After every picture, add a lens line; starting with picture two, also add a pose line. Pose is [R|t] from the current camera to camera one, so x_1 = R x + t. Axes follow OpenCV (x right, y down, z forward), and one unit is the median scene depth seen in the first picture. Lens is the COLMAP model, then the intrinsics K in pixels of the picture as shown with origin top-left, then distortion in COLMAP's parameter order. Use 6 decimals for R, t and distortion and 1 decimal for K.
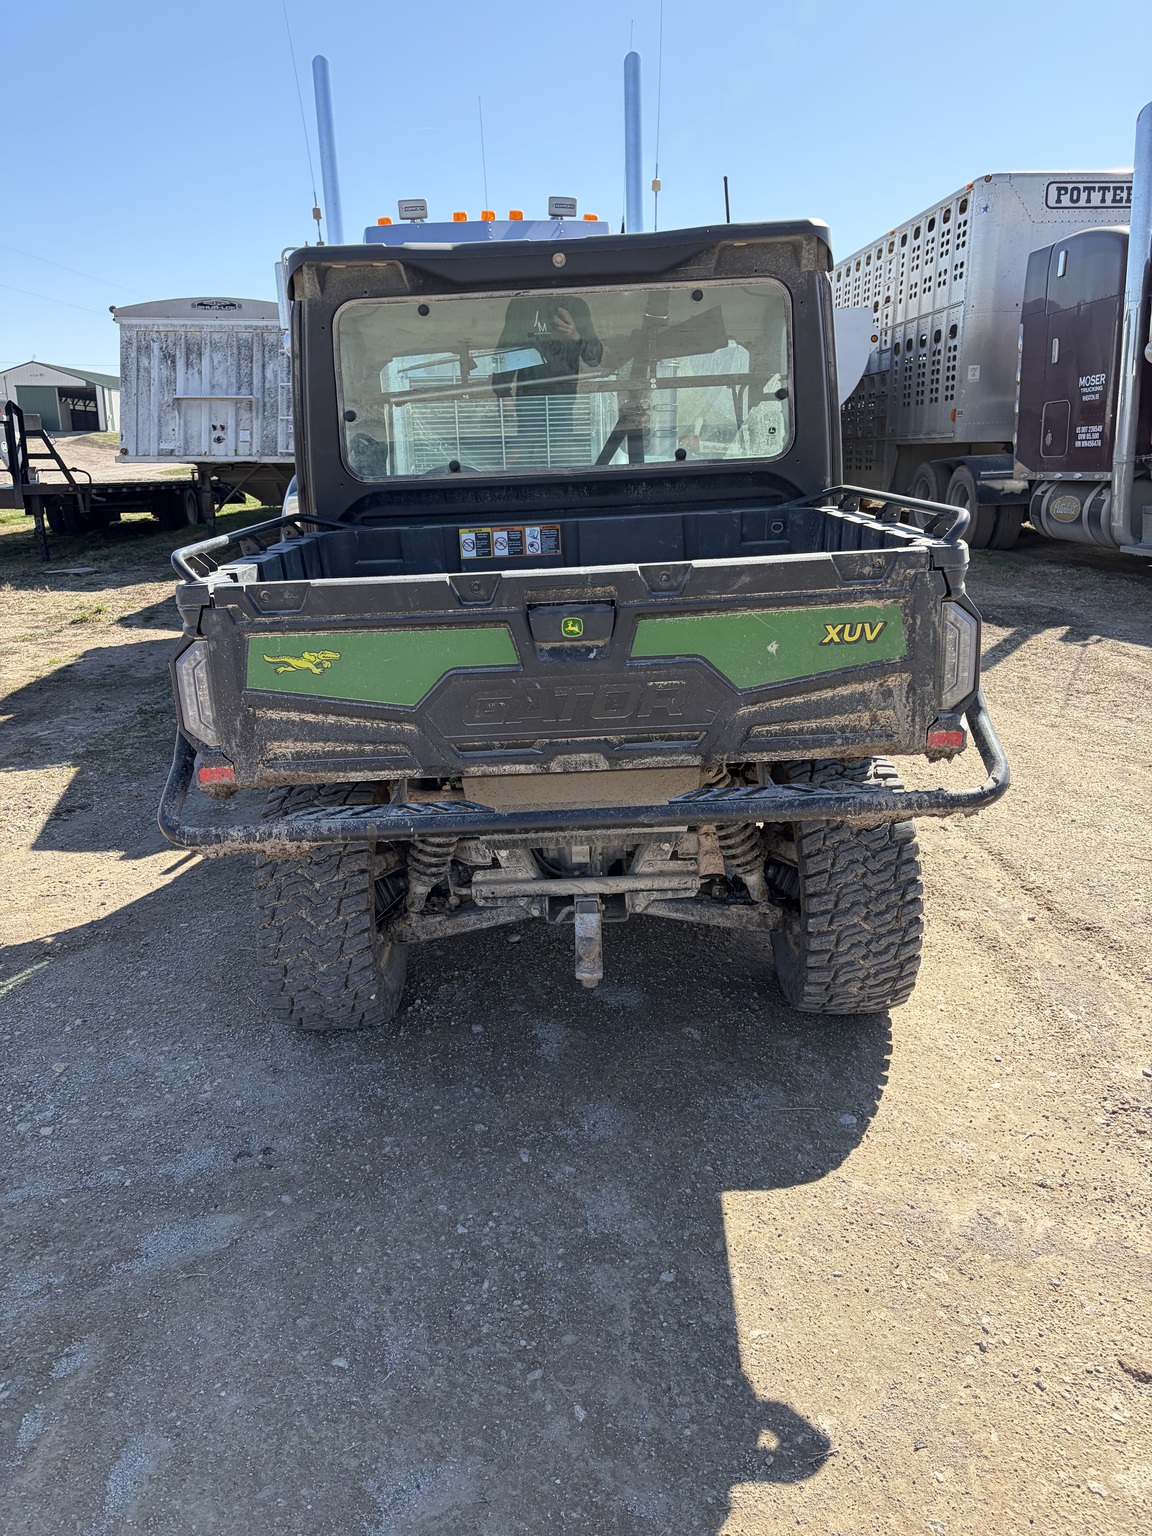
lens RADIAL K [[1190.8, 0, 553.4], [0, 1190.8, 792.1], [0, 0, 1]] dist [0.029633, -0.001285]
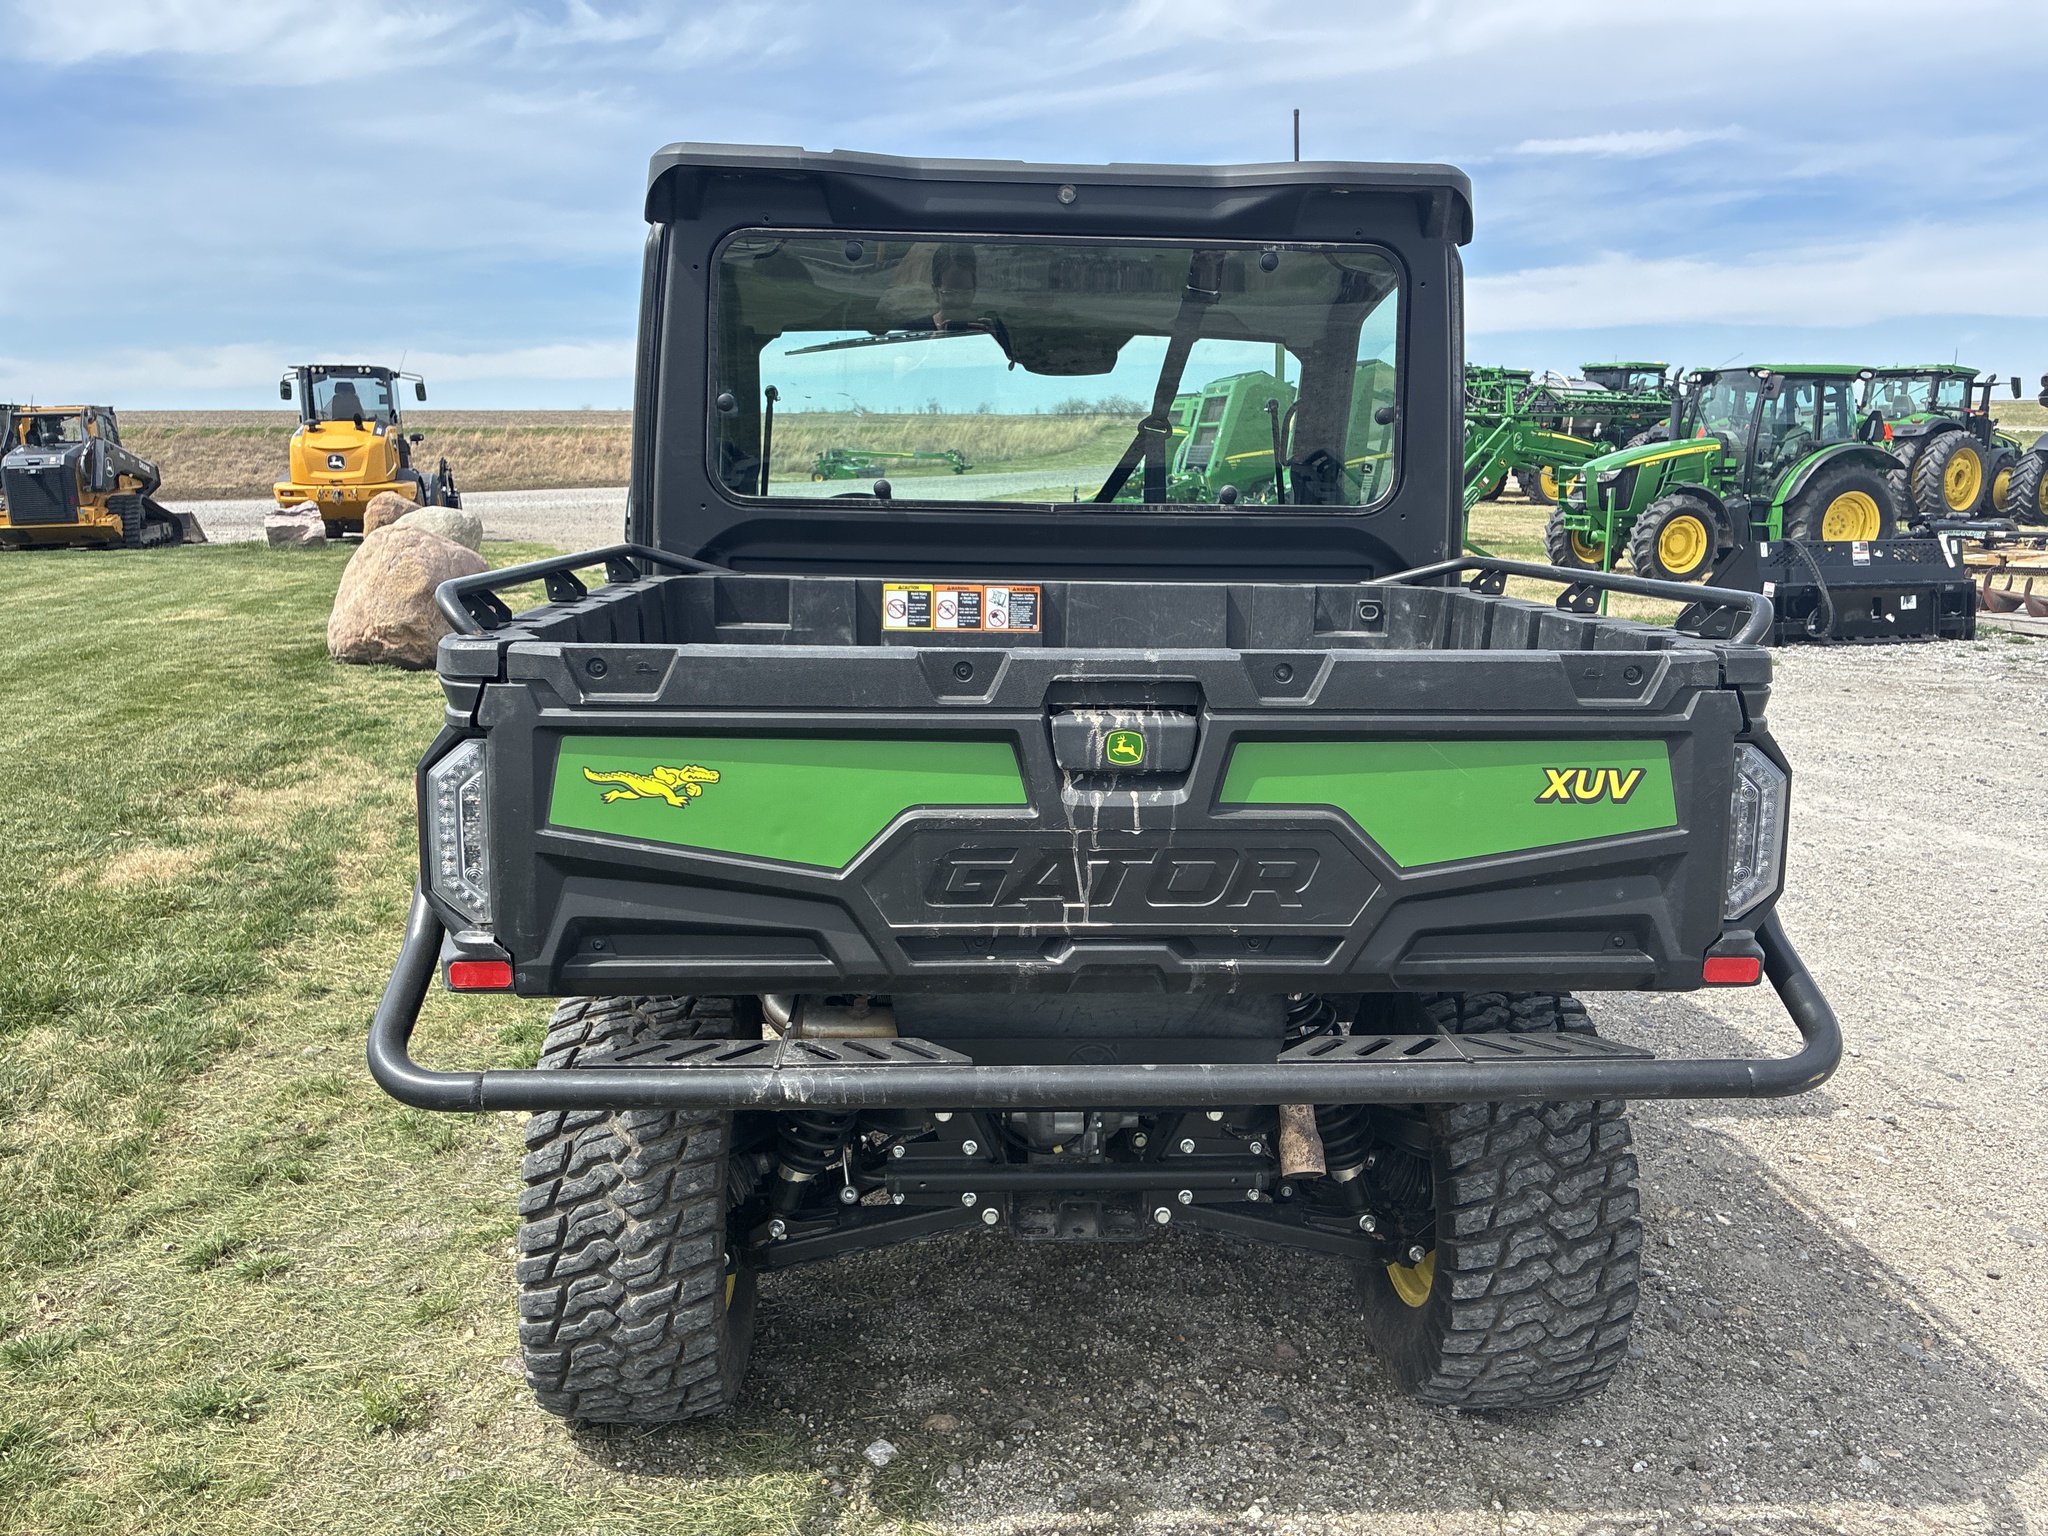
lens RADIAL K [[1595.9, 0, 1025.0], [0, 1595.9, 753.6], [0, 0, 1]] dist [0.038666, -0.058677]
pose [[0.995798, 0.054514, 0.073582, -0.063991], [-0.044675, 0.990599, -0.129299, -0.023094], [-0.079938, 0.125469, 0.988872, 0.161659]]
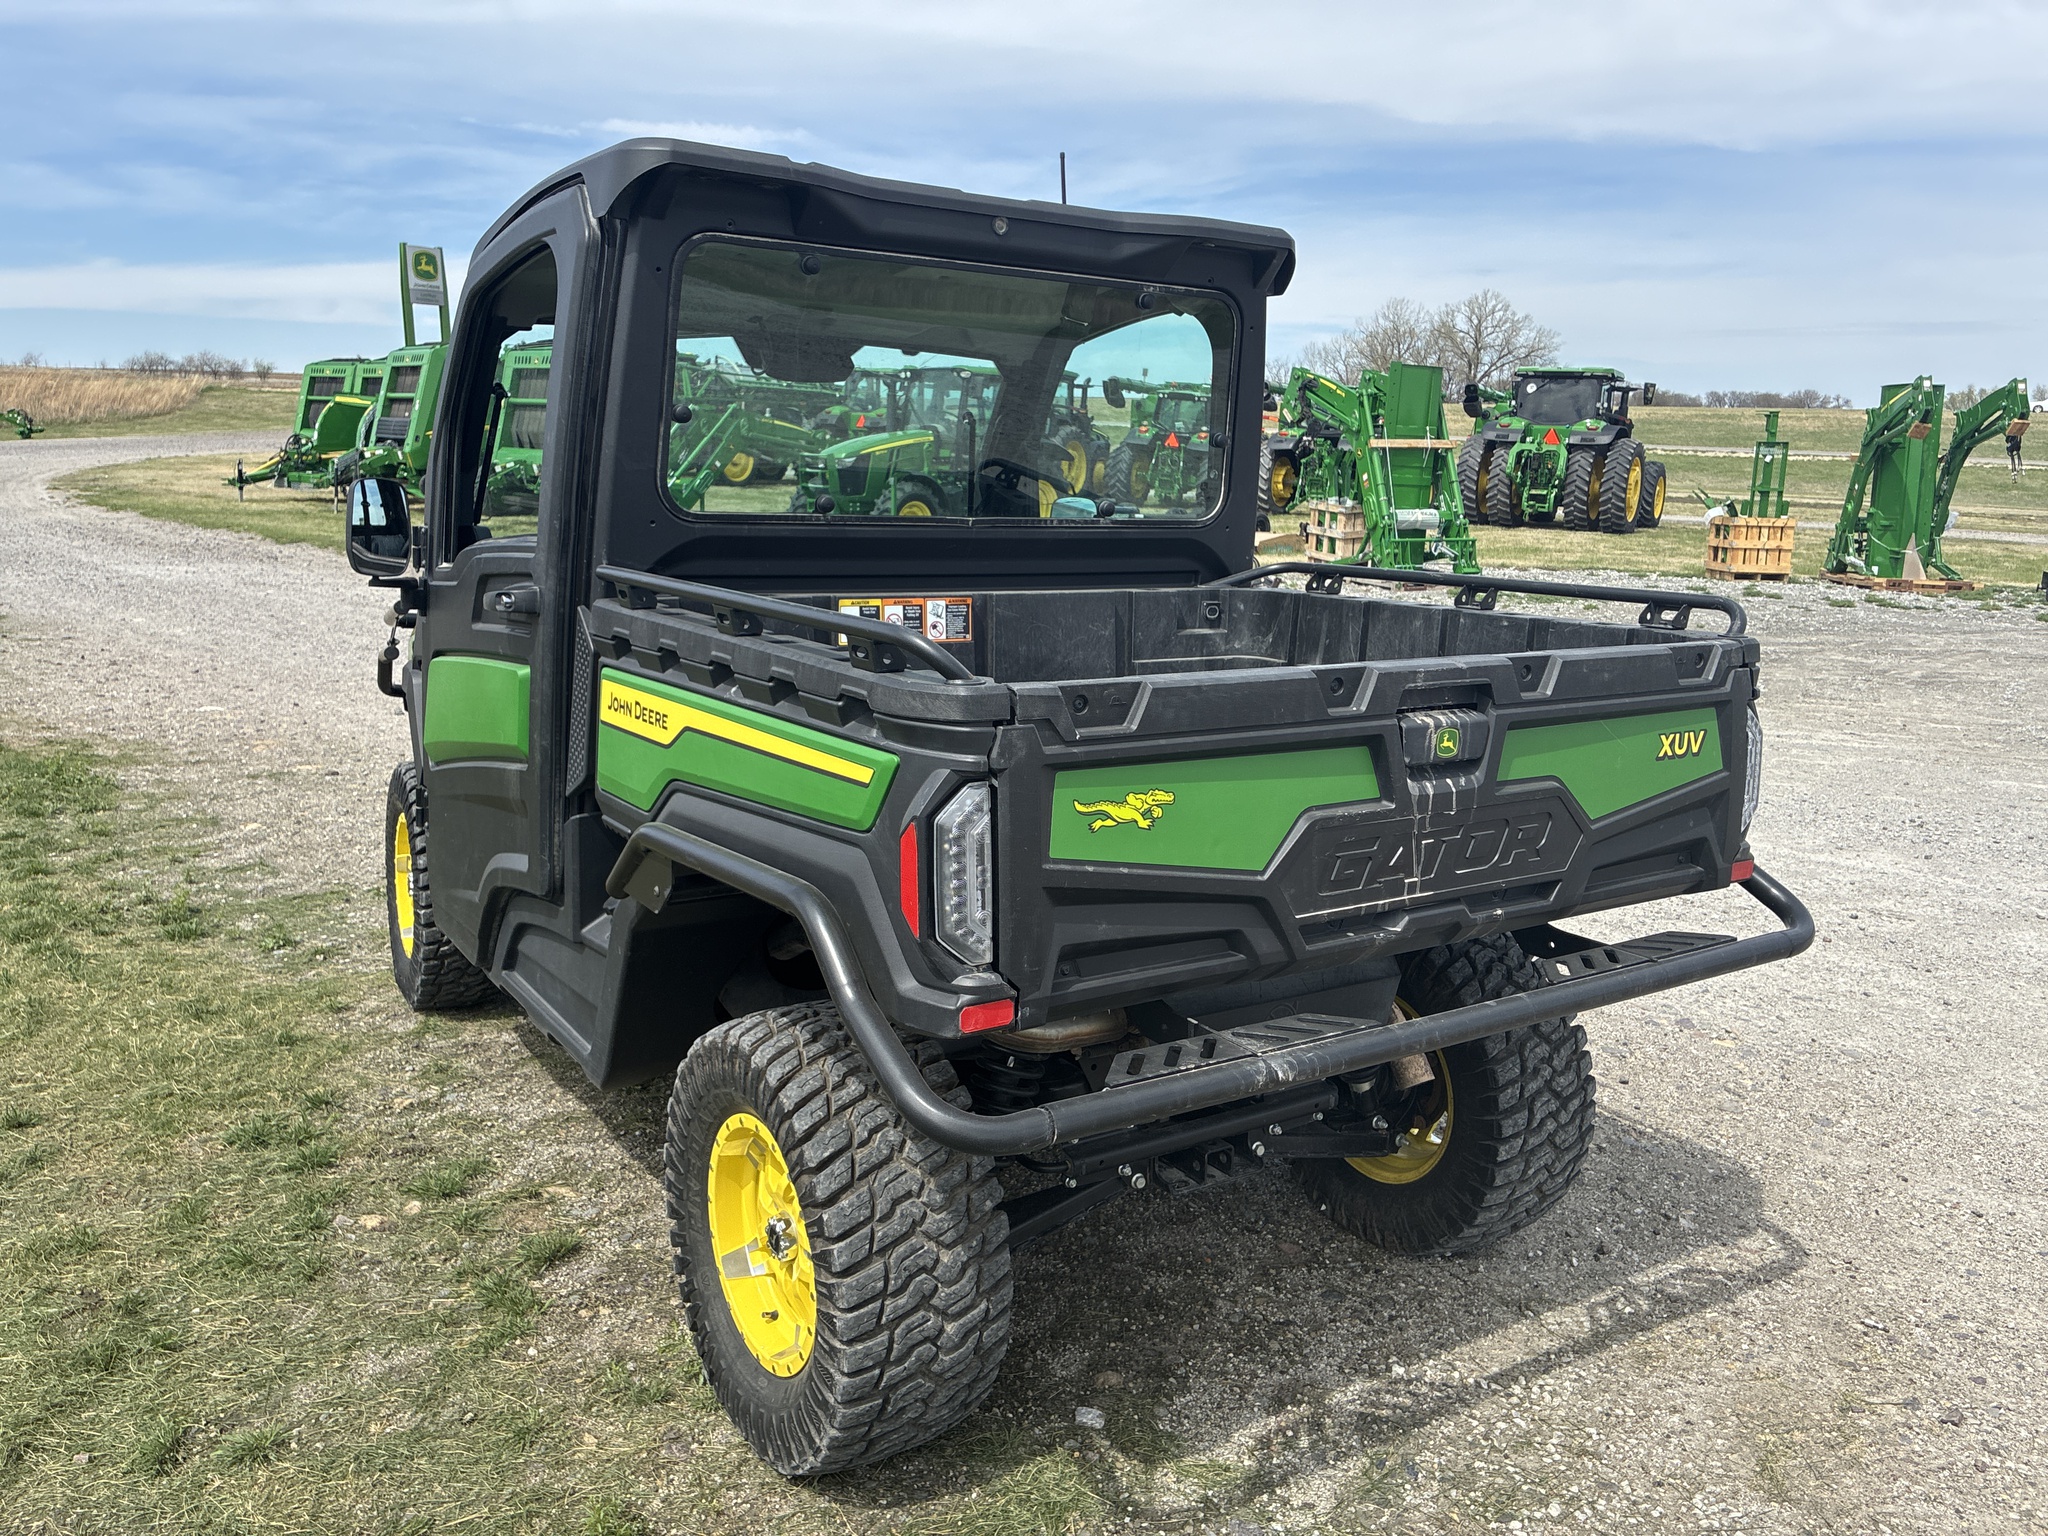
lens RADIAL K [[1600.8, 0, 1024.0], [0, 1600.8, 768.0], [0, 0, 1]] dist [0.012240, -0.003988]
pose [[0.823925, -0.028302, 0.565992, -0.506566], [0.097539, 0.990930, -0.092437, -0.043608], [-0.558242, 0.131367, 0.819212, 0.262643]]
